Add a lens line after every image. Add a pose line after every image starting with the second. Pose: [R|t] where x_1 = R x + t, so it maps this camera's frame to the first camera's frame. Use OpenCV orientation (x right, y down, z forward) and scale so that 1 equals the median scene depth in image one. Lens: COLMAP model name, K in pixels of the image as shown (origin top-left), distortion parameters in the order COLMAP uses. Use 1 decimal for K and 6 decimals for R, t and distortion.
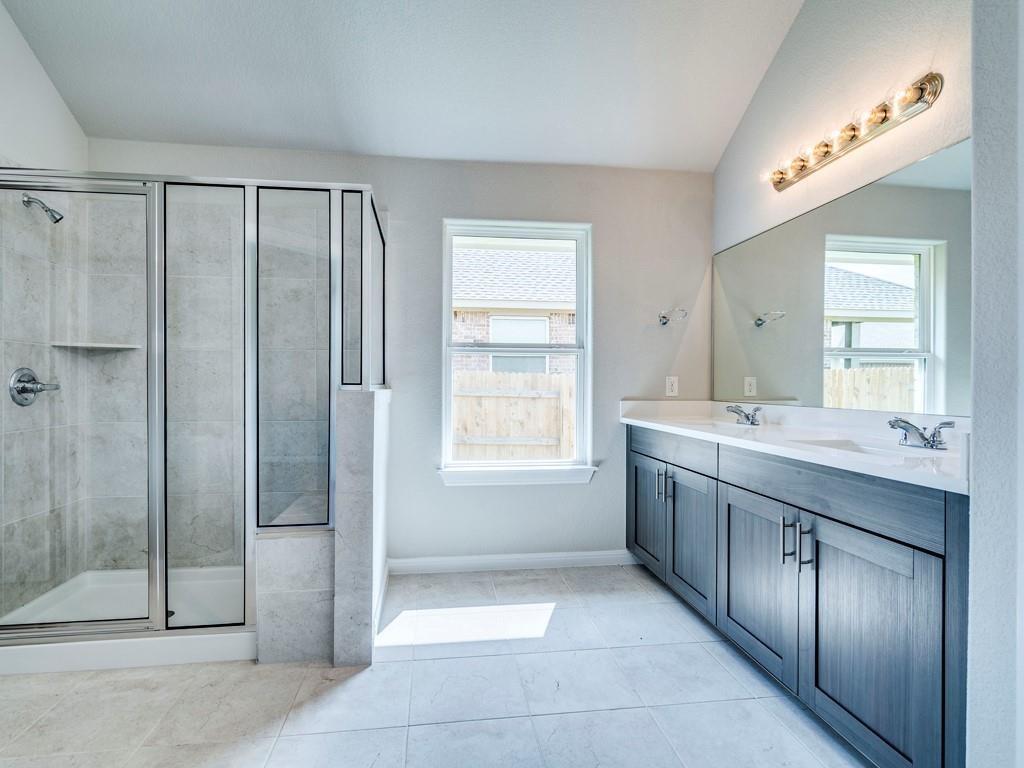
lens RADIAL K [[525.6, 0, 508.9], [0, 525.6, 384.6], [0, 0, 1]] dist [0.002286, -0.001642]
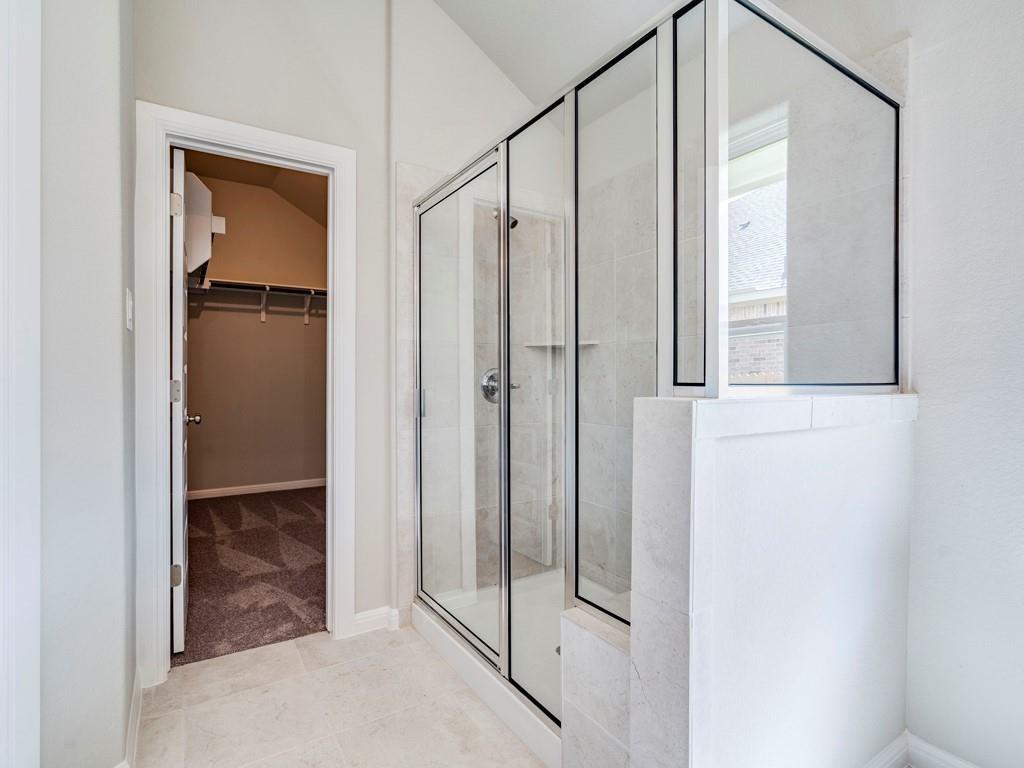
lens RADIAL K [[525.6, 0, 512.8], [0, 525.6, 386.1], [0, 0, 1]] dist [0.002286, -0.001642]
pose [[0.411126, 0.006926, -0.911552, 0.091327], [-0.001900, 0.999975, 0.006741, -0.002282], [0.911576, -0.001040, 0.411129, 0.596084]]
